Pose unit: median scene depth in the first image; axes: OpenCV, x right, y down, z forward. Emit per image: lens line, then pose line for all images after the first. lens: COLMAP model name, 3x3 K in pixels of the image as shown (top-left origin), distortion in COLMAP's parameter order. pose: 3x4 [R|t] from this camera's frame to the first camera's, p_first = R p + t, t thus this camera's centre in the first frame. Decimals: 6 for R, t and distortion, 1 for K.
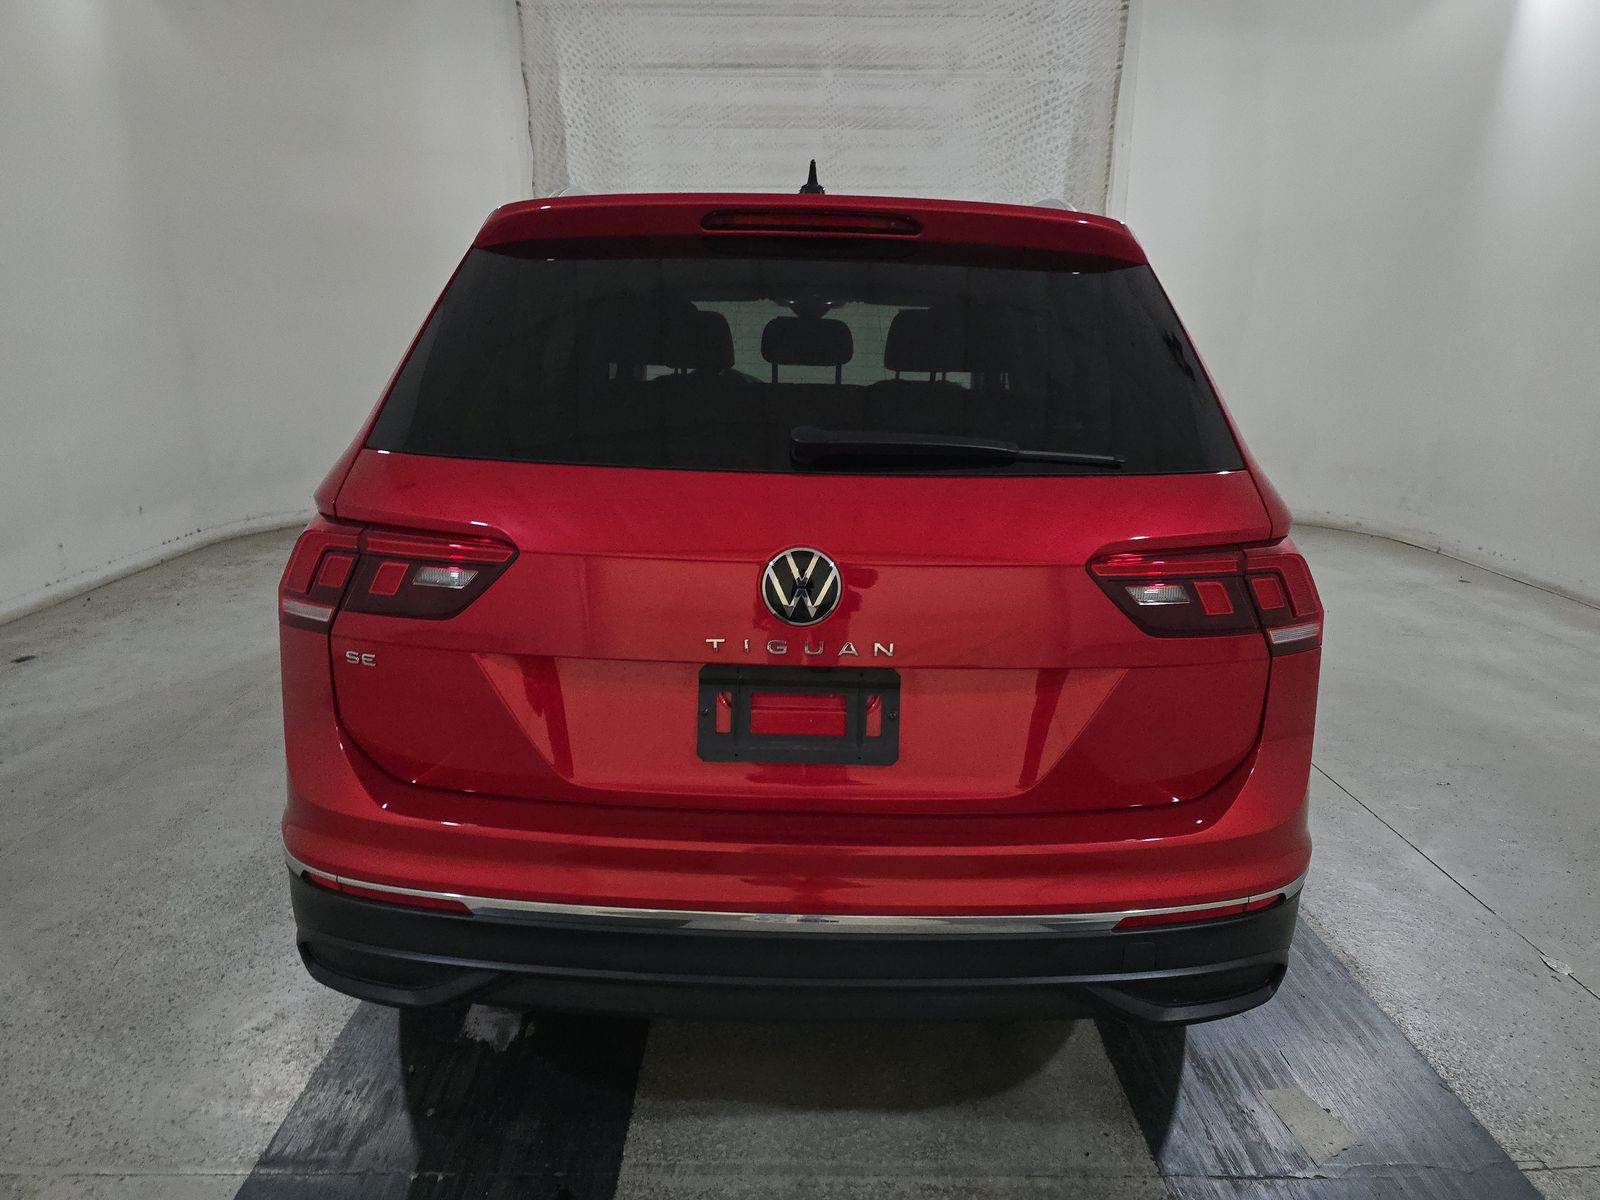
lens RADIAL K [[1070.9, 0, 797.0], [0, 1070.9, 596.9], [0, 0, 1]] dist [0.061985, -0.047114]
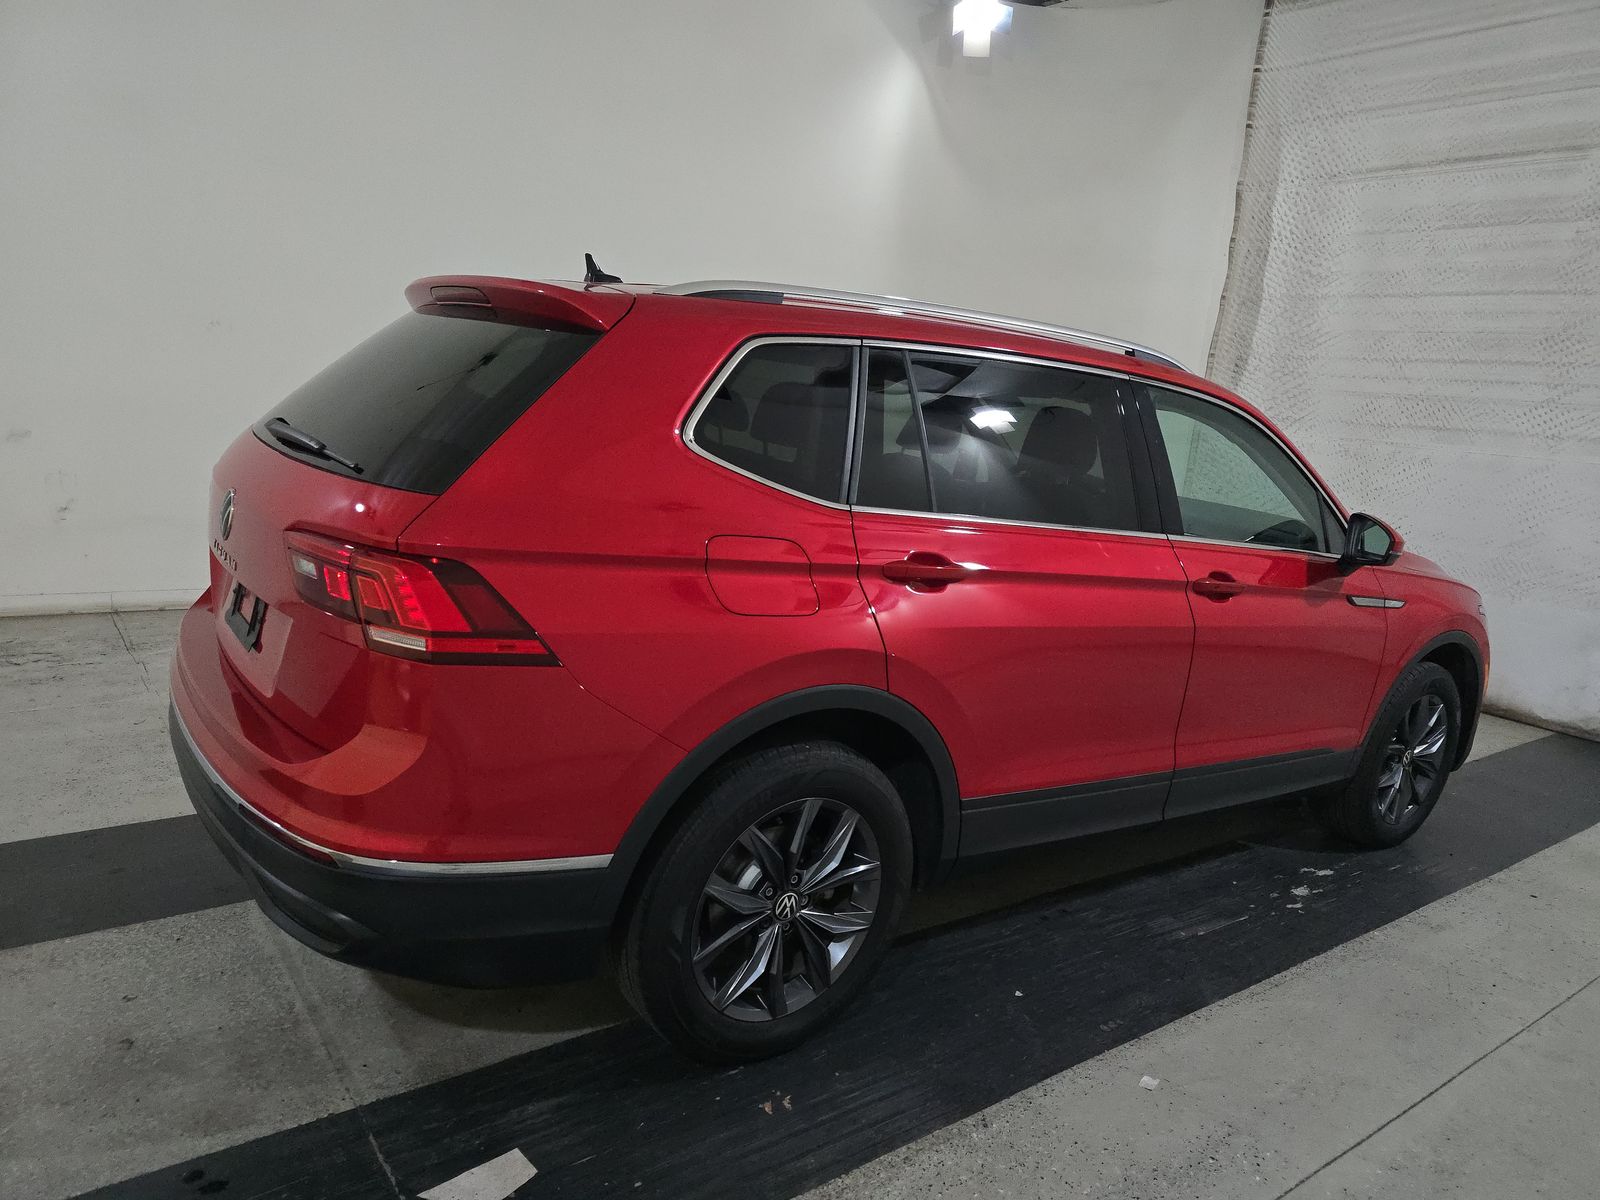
lens RADIAL K [[1070.9, 0, 813.6], [0, 1070.9, 601.6], [0, 0, 1]] dist [0.061985, -0.047114]
pose [[0.598318, 0.204300, -0.774776, 0.367676], [-0.280920, 0.959057, 0.035953, -0.041292], [0.750400, 0.196139, 0.631213, 0.137725]]
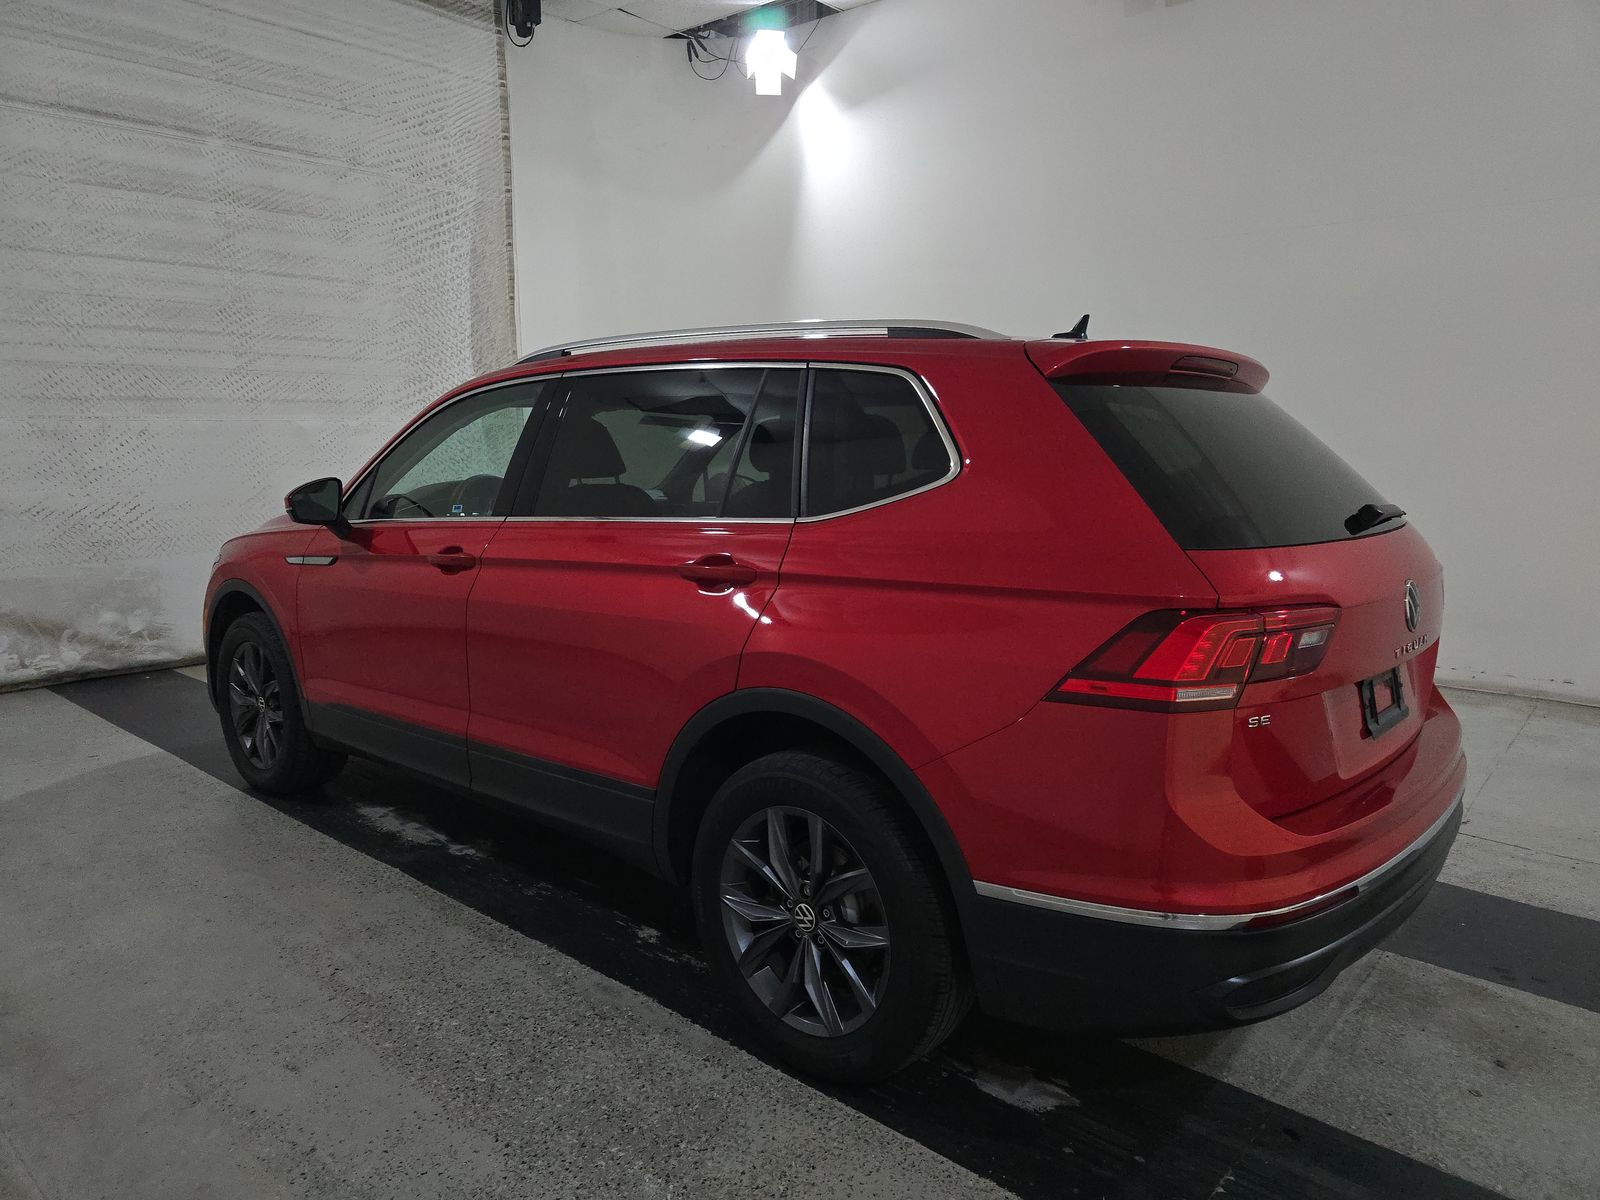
lens RADIAL K [[1070.9, 0, 796.5], [0, 1070.9, 600.6], [0, 0, 1]] dist [0.061985, -0.047114]
pose [[0.661658, -0.129521, 0.738534, -0.356069], [0.187596, 0.982237, 0.004192, -0.038733], [-0.725959, 0.135773, 0.674203, 0.122071]]
